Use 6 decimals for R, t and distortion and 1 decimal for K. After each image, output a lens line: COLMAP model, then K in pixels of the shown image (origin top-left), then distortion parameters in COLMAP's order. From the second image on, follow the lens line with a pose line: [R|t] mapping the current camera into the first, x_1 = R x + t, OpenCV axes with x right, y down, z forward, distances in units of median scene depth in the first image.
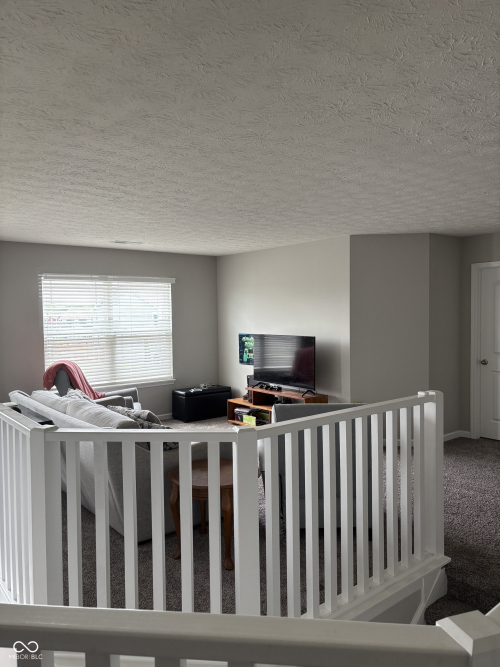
lens RADIAL K [[502.6, 0, 253.6], [0, 502.6, 336.3], [0, 0, 1]] dist [0.046016, -0.047995]
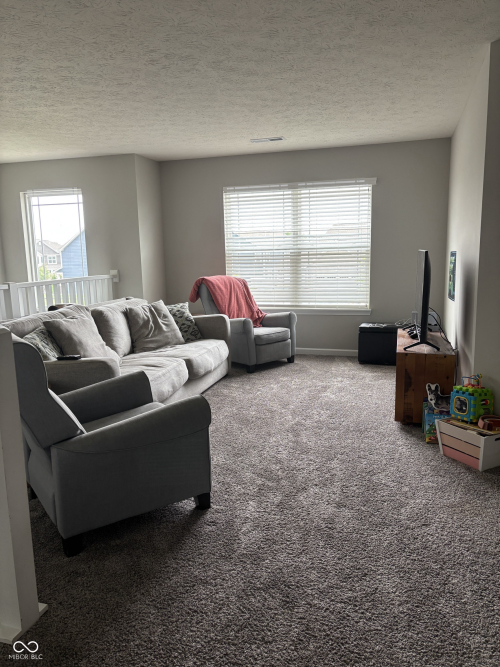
lens RADIAL K [[502.6, 0, 253.6], [0, 502.6, 336.3], [0, 0, 1]] dist [0.046016, -0.047995]
pose [[0.565054, 0.165580, -0.808268, 0.422123], [-0.009564, 0.980904, 0.194259, -0.028272], [0.824999, -0.102036, 0.555847, 0.424128]]
